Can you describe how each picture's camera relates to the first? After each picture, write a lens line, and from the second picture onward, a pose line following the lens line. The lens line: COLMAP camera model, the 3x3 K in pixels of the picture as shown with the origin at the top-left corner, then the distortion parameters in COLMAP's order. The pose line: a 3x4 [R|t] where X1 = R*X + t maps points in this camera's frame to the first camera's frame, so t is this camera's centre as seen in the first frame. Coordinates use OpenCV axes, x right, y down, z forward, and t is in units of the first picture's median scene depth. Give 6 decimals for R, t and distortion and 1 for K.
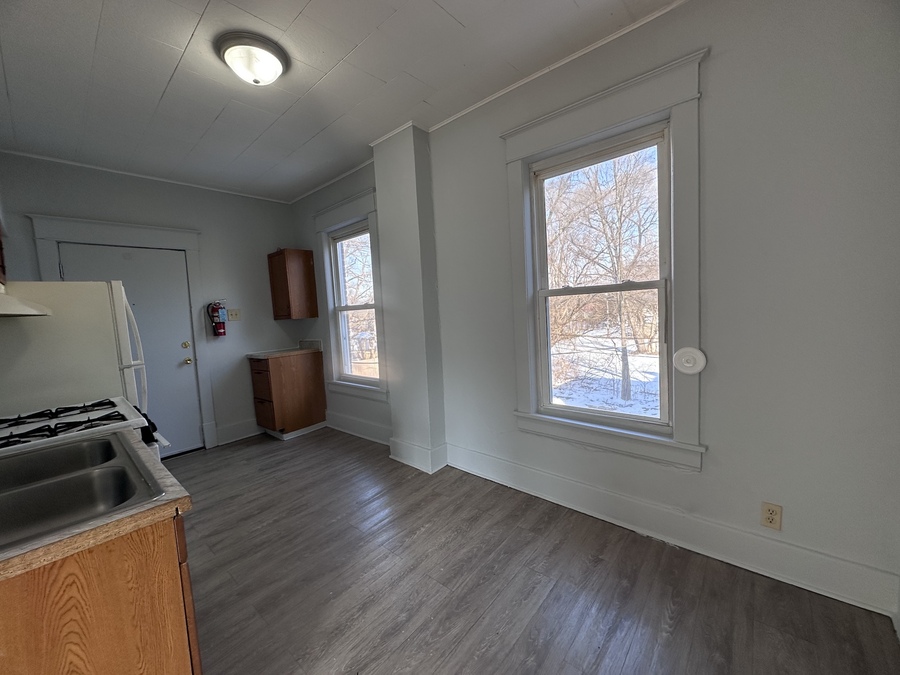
lens RADIAL K [[356.6, 0, 450.0], [0, 356.6, 337.5], [0, 0, 1]] dist [-0.000320, -0.000249]
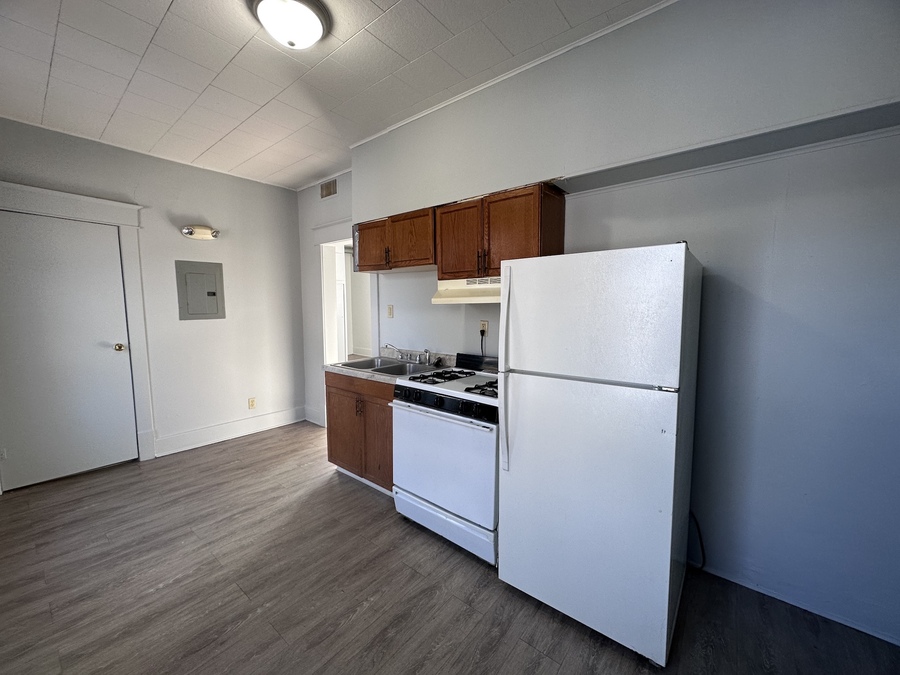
lens RADIAL K [[356.6, 0, 450.0], [0, 356.6, 337.5], [0, 0, 1]] dist [-0.000320, -0.000249]
pose [[-0.997763, 0.058398, -0.032545, -0.812908], [0.051330, 0.981068, 0.186740, -0.154072], [0.042834, 0.184651, -0.981870, 1.882916]]
